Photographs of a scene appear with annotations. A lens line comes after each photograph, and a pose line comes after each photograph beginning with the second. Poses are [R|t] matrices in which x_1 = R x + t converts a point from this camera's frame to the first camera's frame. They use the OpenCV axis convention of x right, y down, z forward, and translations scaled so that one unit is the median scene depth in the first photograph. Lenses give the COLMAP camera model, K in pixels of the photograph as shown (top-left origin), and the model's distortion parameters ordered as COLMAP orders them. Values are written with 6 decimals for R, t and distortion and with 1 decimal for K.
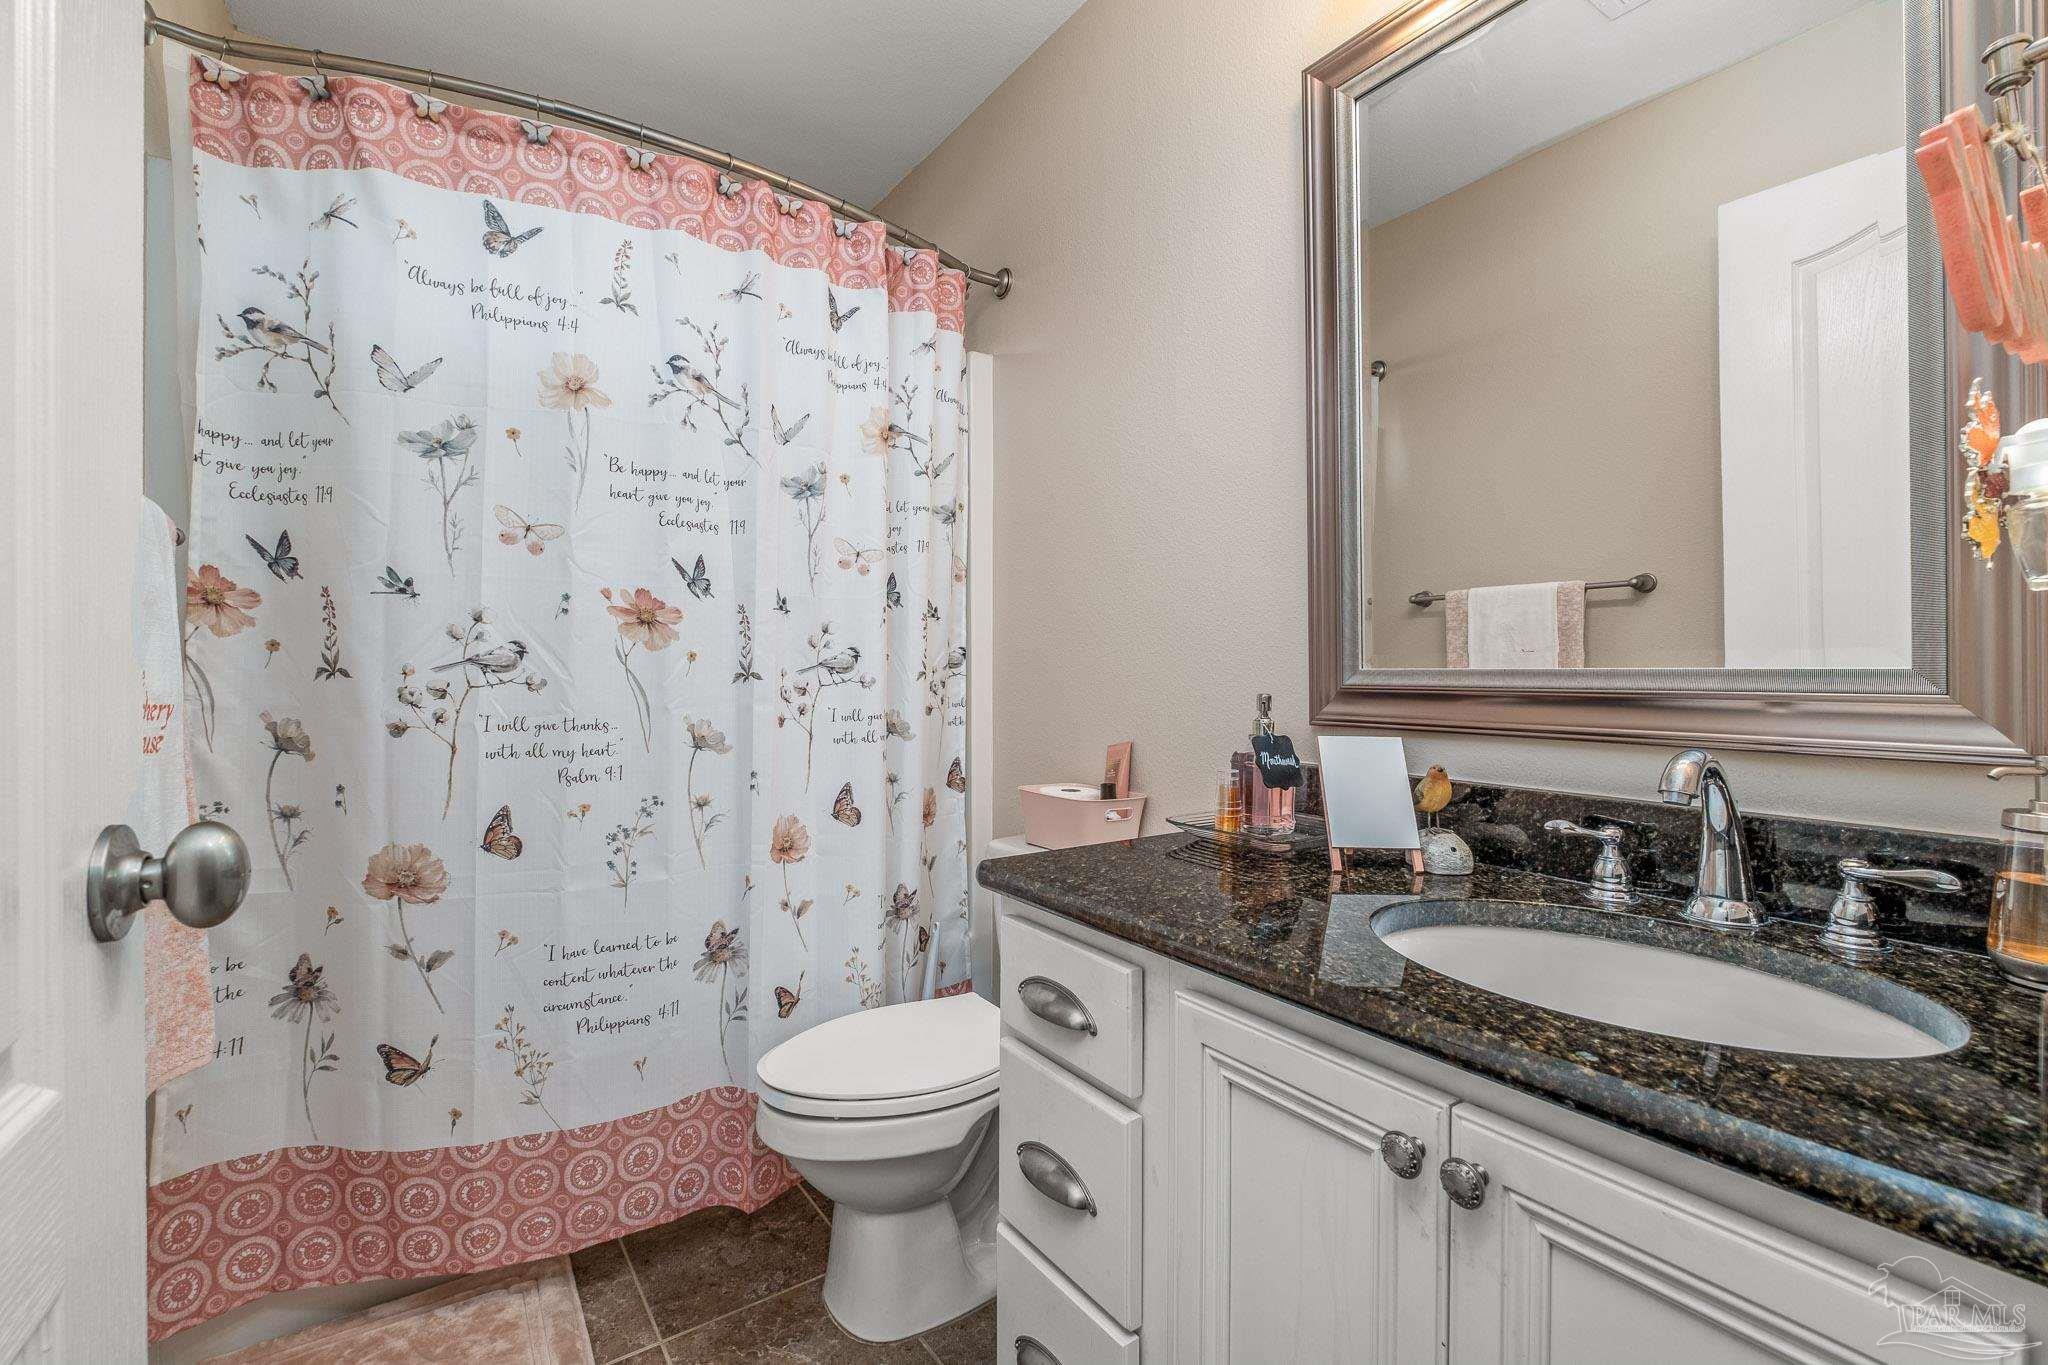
lens RADIAL K [[906.7, 0, 1021.5], [0, 906.7, 666.2], [0, 0, 1]] dist [-0.003435, -0.001115]
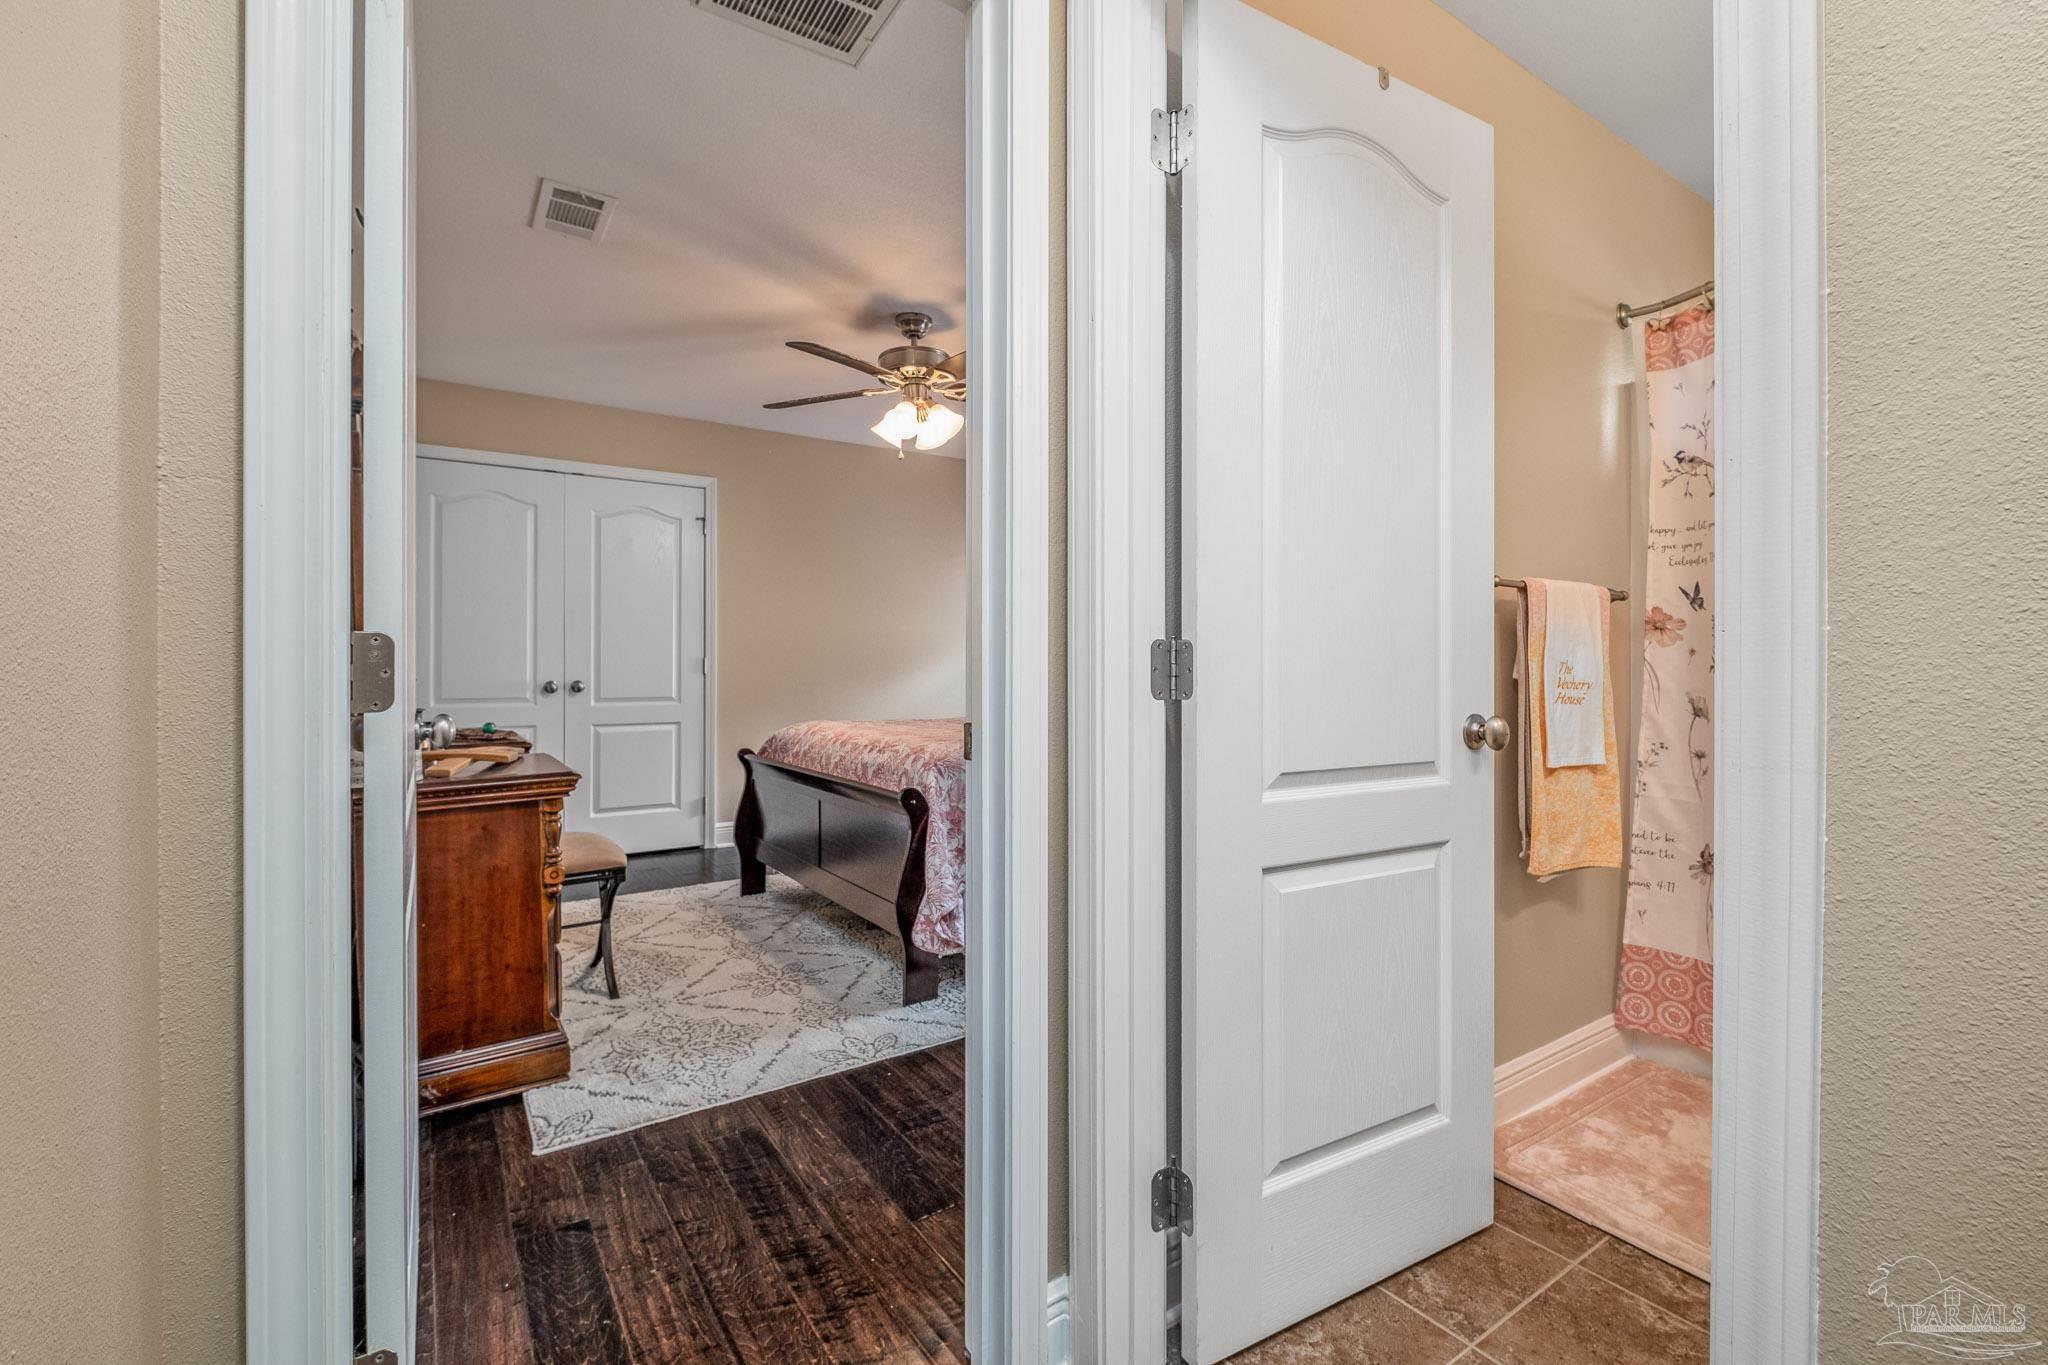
lens RADIAL K [[906.7, 0, 1026.7], [0, 906.7, 672.6], [0, 0, 1]] dist [-0.003435, -0.001115]
pose [[0.004318, 0.004545, -0.999980, 0.956373], [0.001956, 0.999988, 0.004553, 0.005780], [0.999989, -0.001975, 0.004309, -0.257168]]
